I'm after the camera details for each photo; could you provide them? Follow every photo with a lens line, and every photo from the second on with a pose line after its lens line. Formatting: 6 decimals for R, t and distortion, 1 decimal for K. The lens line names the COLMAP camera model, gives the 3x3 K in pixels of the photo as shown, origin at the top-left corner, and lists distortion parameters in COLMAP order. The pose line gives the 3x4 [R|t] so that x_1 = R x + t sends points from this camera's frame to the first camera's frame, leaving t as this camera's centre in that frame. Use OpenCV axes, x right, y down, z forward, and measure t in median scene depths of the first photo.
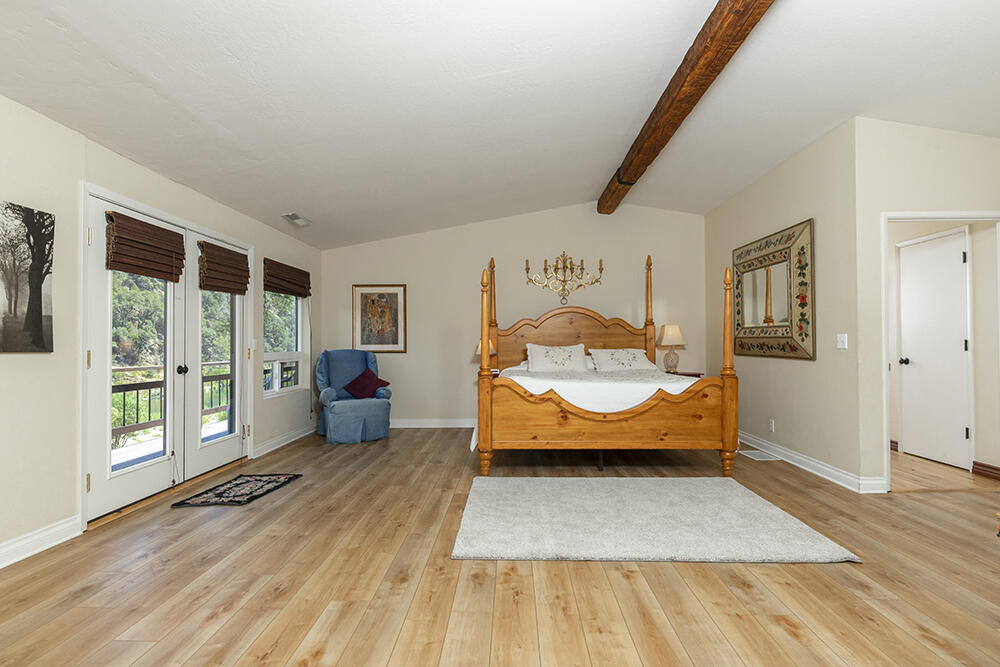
lens RADIAL K [[493.8, 0, 498.5], [0, 493.8, 339.6], [0, 0, 1]] dist [-0.000733, 0.000277]
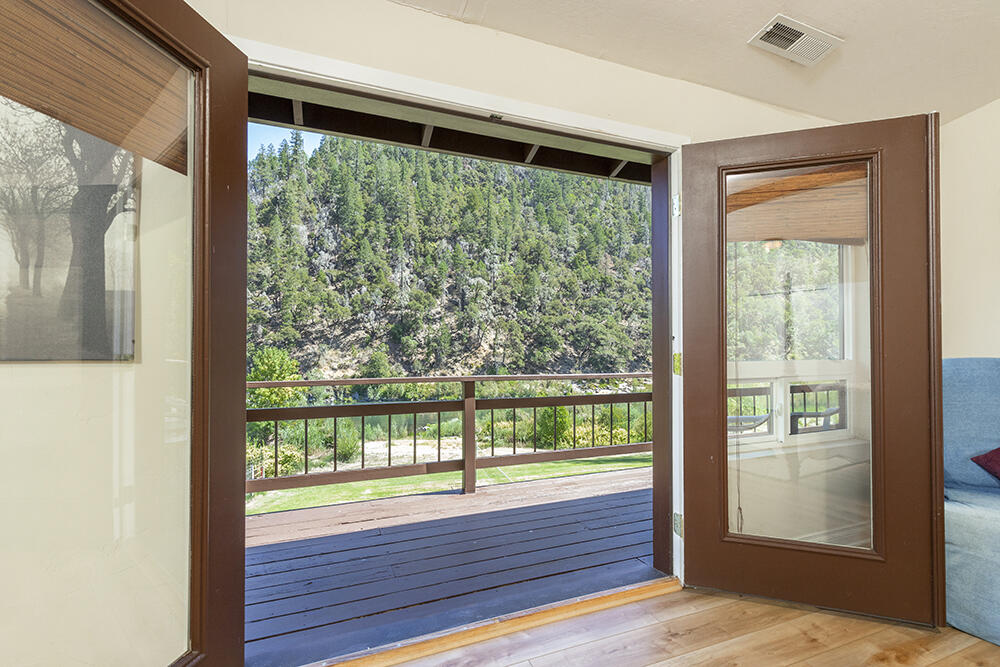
lens RADIAL K [[449.0, 0, 497.0], [0, 449.0, 343.1], [0, 0, 1]] dist [0.001417, 0.000276]
pose [[0.393069, -0.005718, -0.919491, -0.336657], [0.010222, 0.999946, -0.001849, 0.013004], [0.919452, -0.008672, 0.393106, 1.271556]]
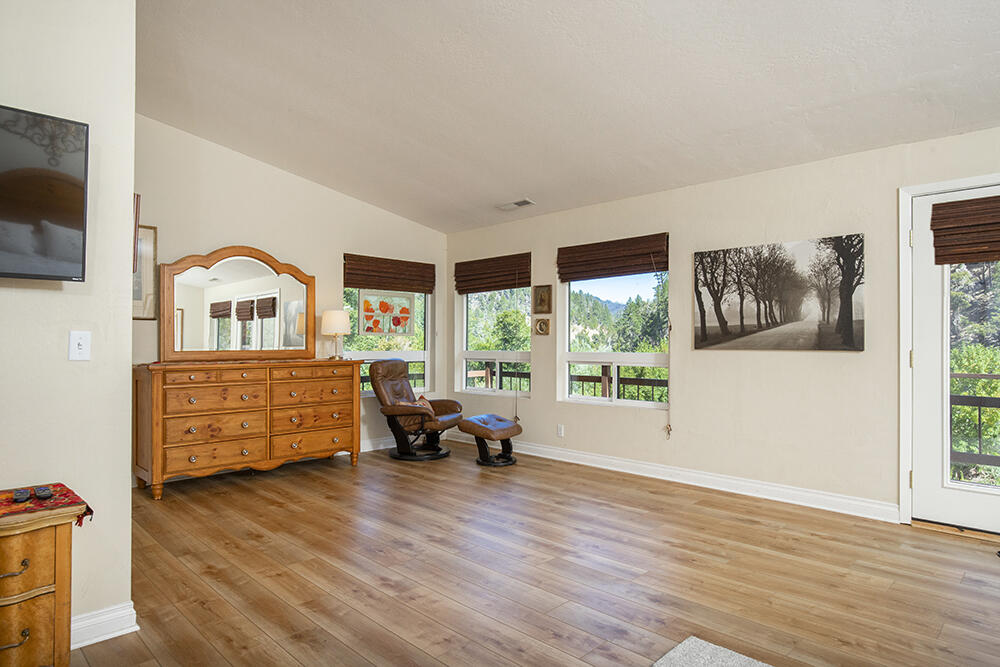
lens RADIAL K [[577.5, 0, 501.8], [0, 577.5, 335.1], [0, 0, 1]] dist [-0.008348, 0.000505]
pose [[-0.684191, -0.008684, -0.729251, 0.734362], [0.008405, 0.999769, -0.019791, 0.008284], [0.729255, -0.019670, -0.683960, 1.420156]]
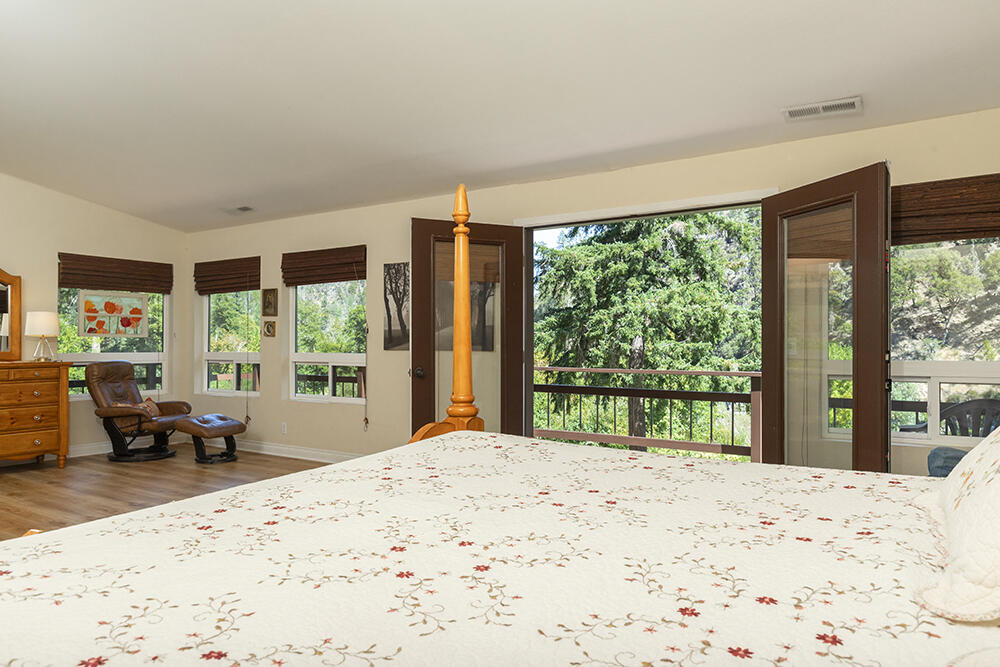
lens RADIAL K [[671.5, 0, 504.4], [0, 671.5, 337.1], [0, 0, 1]] dist [0.002251, -0.001159]
pose [[-0.525218, -0.005288, -0.850951, 0.796154], [0.010960, 0.999856, -0.012978, 0.011941], [0.850897, -0.016142, -0.525085, 2.227508]]
